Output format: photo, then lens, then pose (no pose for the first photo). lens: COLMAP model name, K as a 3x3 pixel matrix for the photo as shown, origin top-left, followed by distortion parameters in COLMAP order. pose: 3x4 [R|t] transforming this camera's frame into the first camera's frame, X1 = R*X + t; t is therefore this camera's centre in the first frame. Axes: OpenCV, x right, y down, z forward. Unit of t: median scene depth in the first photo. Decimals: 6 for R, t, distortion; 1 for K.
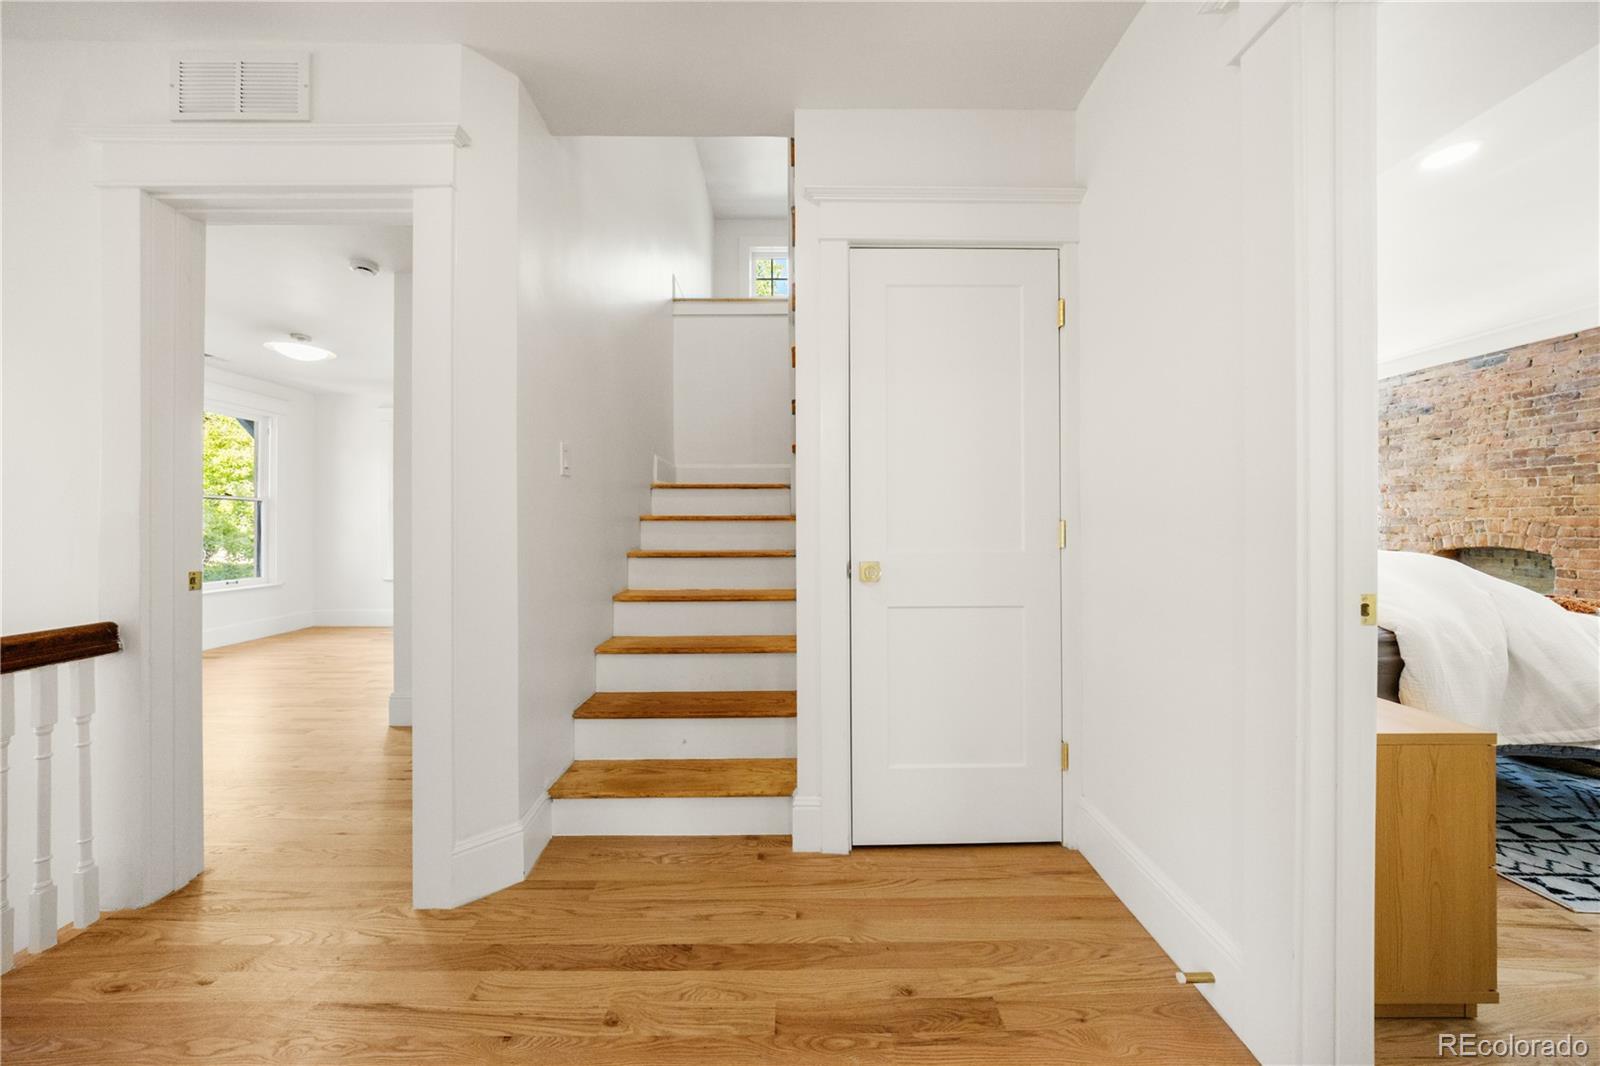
lens RADIAL K [[542.9, 0, 801.4], [0, 542.9, 525.0], [0, 0, 1]] dist [0.000801, 0.000567]
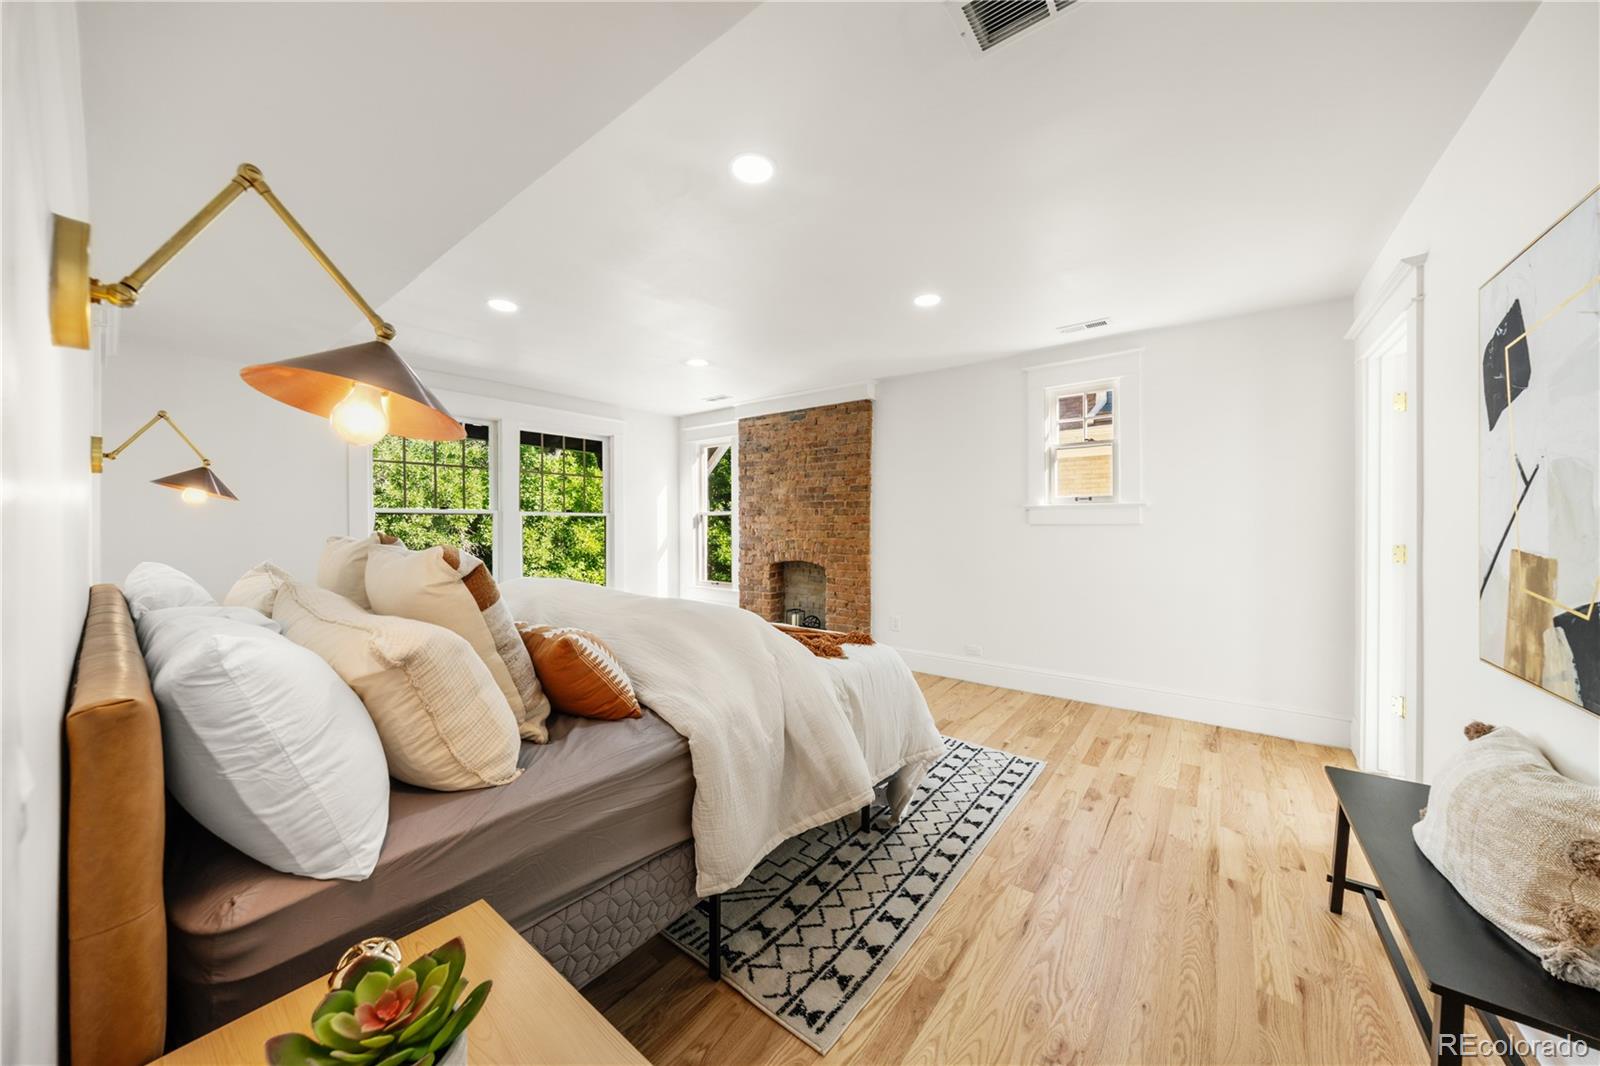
lens RADIAL K [[542.9, 0, 804.8], [0, 542.9, 530.9], [0, 0, 1]] dist [0.000801, 0.000567]
pose [[0.625345, -0.007562, 0.780311, 0.294920], [-0.001364, 0.999941, 0.010783, -0.048061], [-0.780347, -0.007807, 0.625298, 0.198366]]
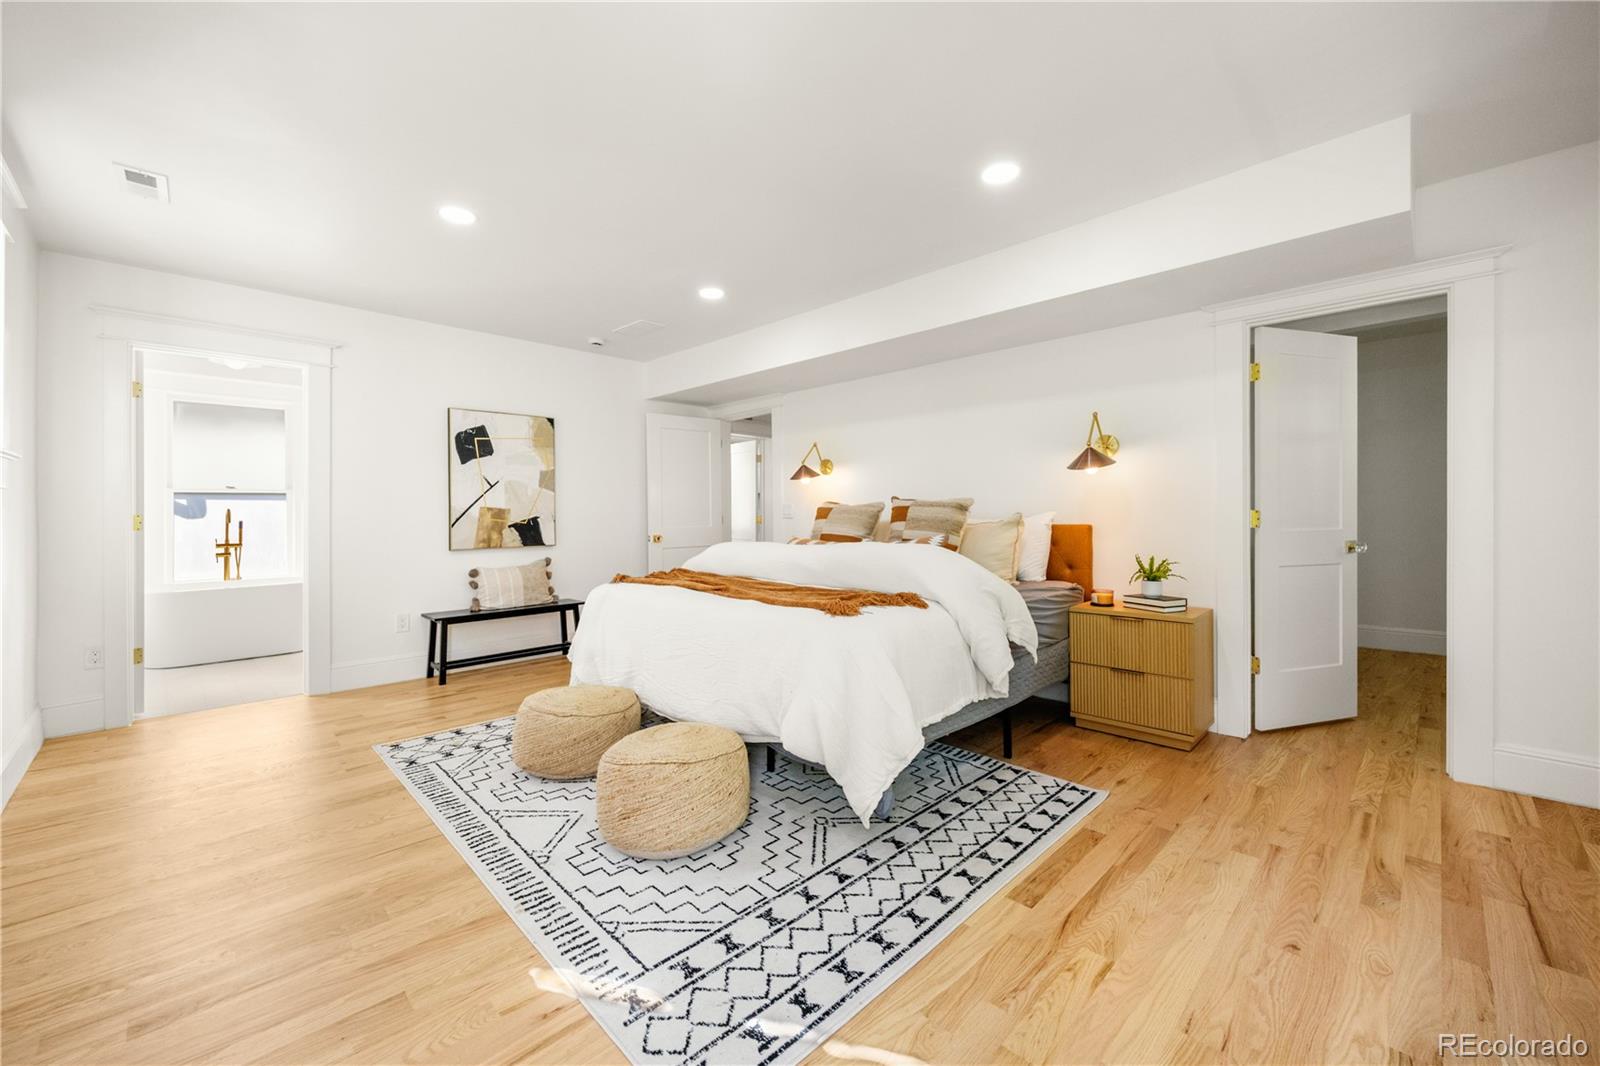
lens RADIAL K [[633.1, 0, 800.3], [0, 633.1, 510.4], [0, 0, 1]] dist [-0.002142, -0.000575]
pose [[-0.717392, 0.005046, -0.696652, 1.266287], [0.010374, 0.999940, -0.003440, -0.016062], [0.696593, -0.009695, -0.717401, 1.386859]]
